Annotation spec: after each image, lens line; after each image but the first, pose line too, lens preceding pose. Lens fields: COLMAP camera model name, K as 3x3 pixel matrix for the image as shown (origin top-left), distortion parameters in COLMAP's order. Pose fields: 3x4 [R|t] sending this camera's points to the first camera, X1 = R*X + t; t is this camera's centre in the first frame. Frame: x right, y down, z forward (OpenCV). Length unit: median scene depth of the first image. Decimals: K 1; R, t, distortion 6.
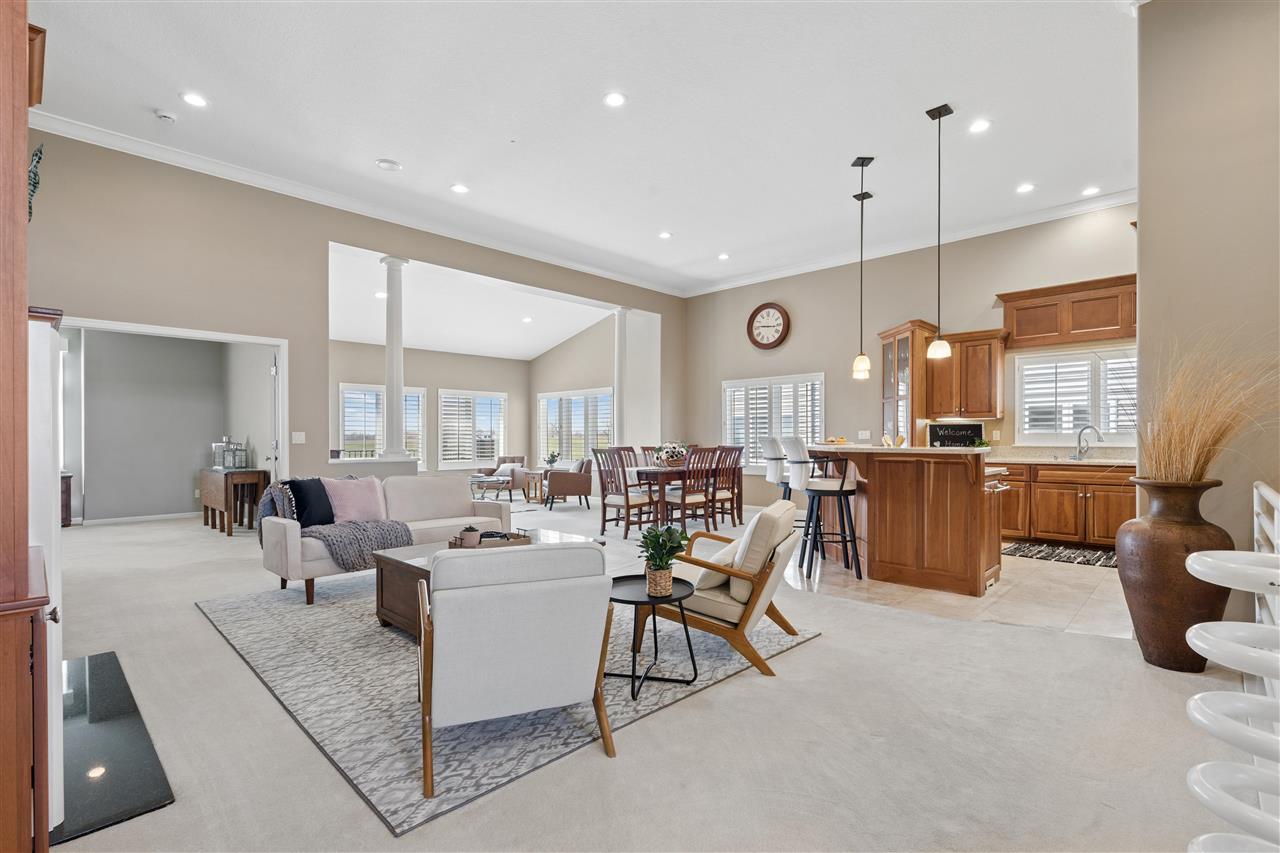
lens RADIAL K [[592.6, 0, 641.9], [0, 592.6, 442.3], [0, 0, 1]] dist [-0.002341, -0.000323]
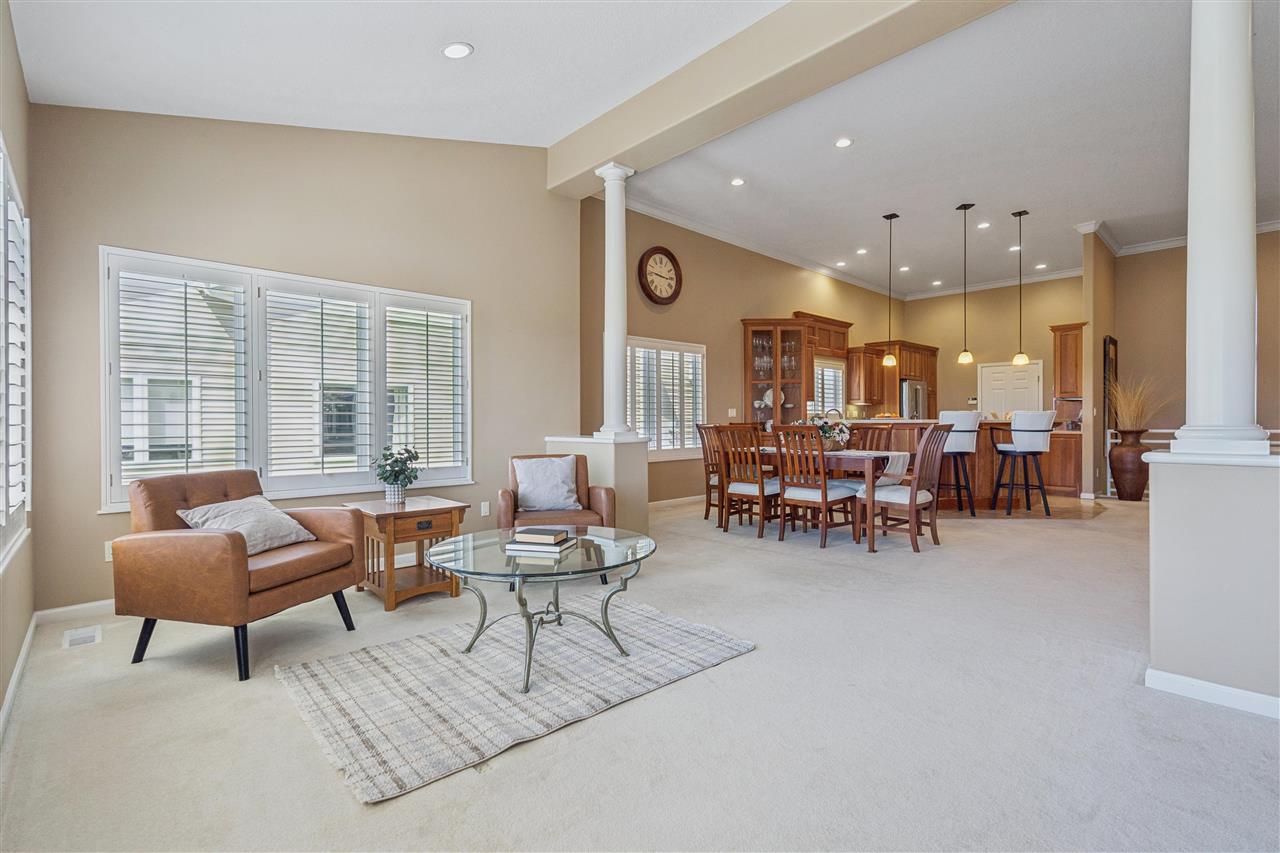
lens RADIAL K [[584.5, 0, 641.3], [0, 584.5, 428.1], [0, 0, 1]] dist [-0.003699, -0.000419]
pose [[0.049164, -0.006900, 0.998767, -0.711244], [0.011620, 0.999912, 0.006336, 0.006296], [-0.998723, 0.011294, 0.049240, 1.211303]]
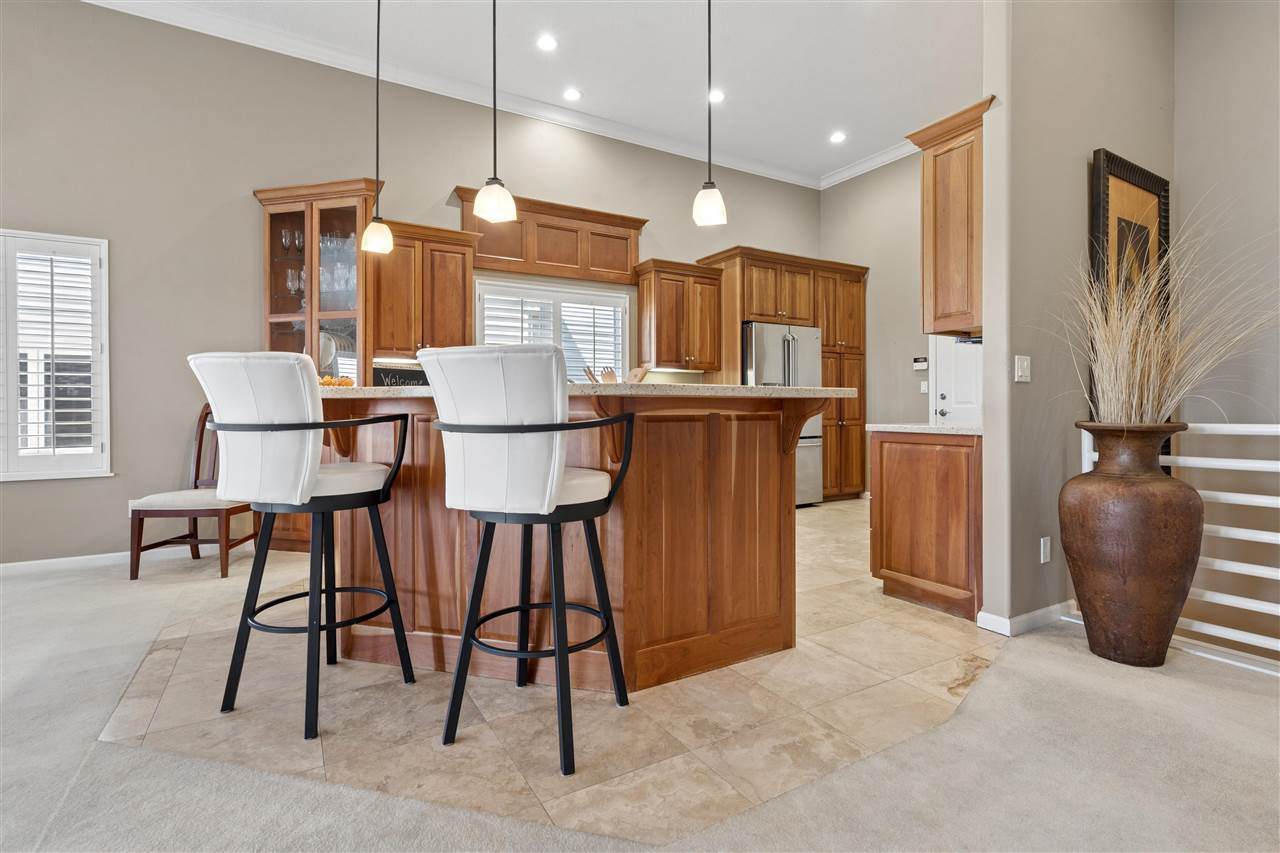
lens RADIAL K [[600.4, 0, 637.5], [0, 600.4, 411.8], [0, 0, 1]] dist [-0.003301, -0.000115]
pose [[0.270458, -0.002620, 0.962728, -0.022111], [0.009080, 0.999959, 0.000171, 0.016843], [-0.962689, 0.008695, 0.270471, 0.566314]]
